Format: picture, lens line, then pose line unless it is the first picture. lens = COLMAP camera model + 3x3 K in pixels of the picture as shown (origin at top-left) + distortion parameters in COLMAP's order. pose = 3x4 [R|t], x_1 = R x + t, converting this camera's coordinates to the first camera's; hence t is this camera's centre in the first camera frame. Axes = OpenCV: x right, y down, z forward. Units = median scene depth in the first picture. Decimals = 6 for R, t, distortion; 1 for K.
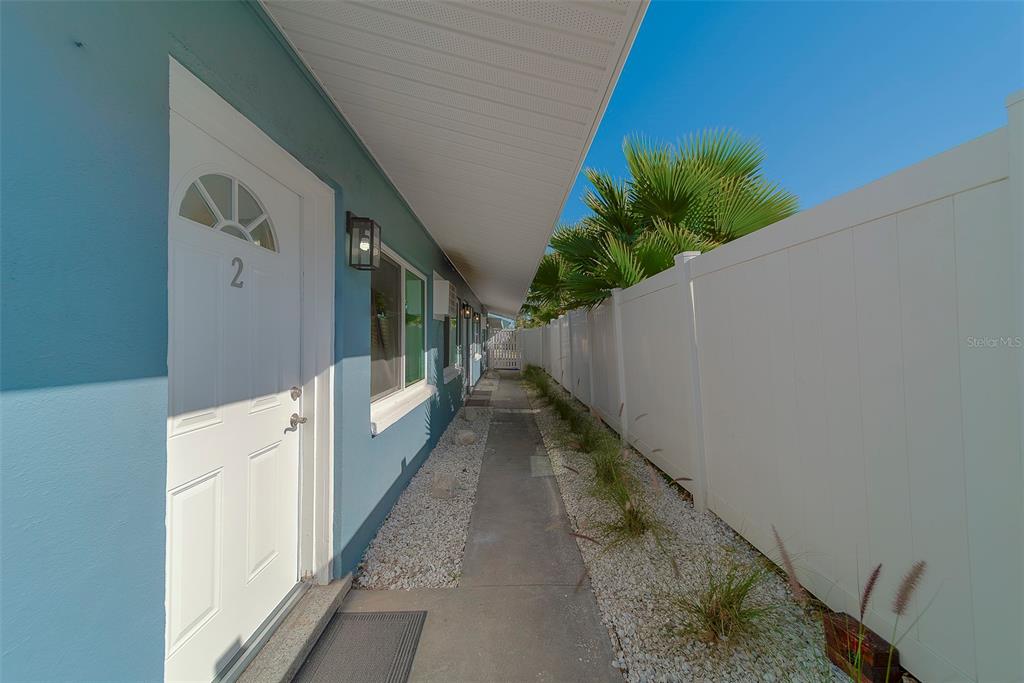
lens RADIAL K [[368.1, 0, 512.1], [0, 368.1, 364.1], [0, 0, 1]] dist [0.013671, 0.000017]
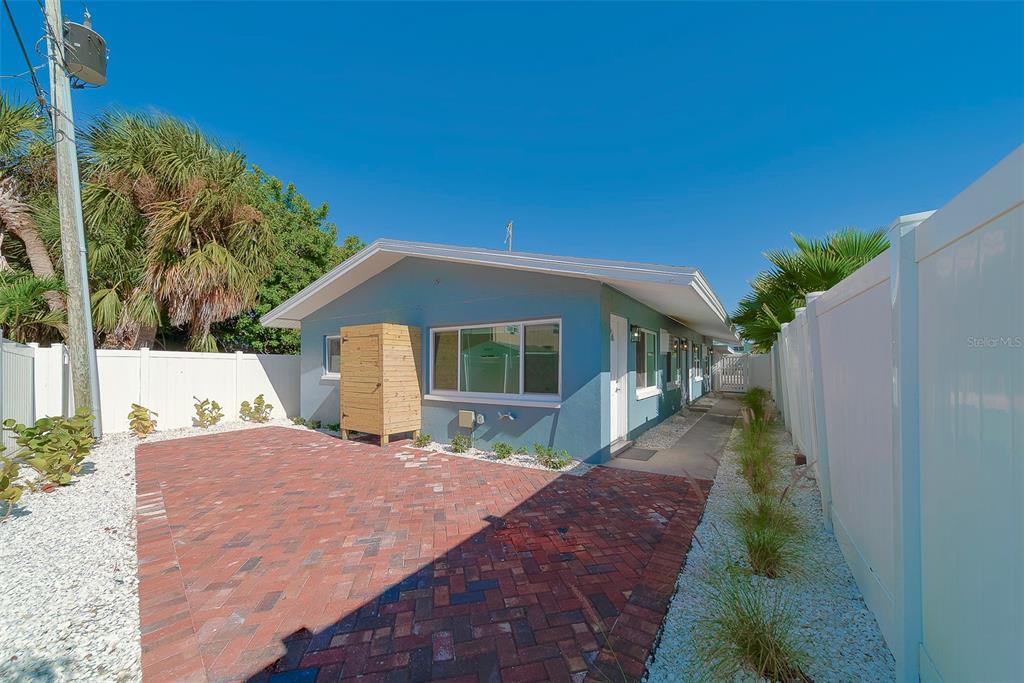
lens RADIAL K [[368.1, 0, 512.1], [0, 368.1, 364.1], [0, 0, 1]] dist [0.013671, 0.000017]
pose [[0.827762, -0.017785, -0.560798, 0.187096], [-0.023072, 0.997573, -0.065691, 0.059859], [0.560605, 0.067316, 0.825343, -0.848834]]
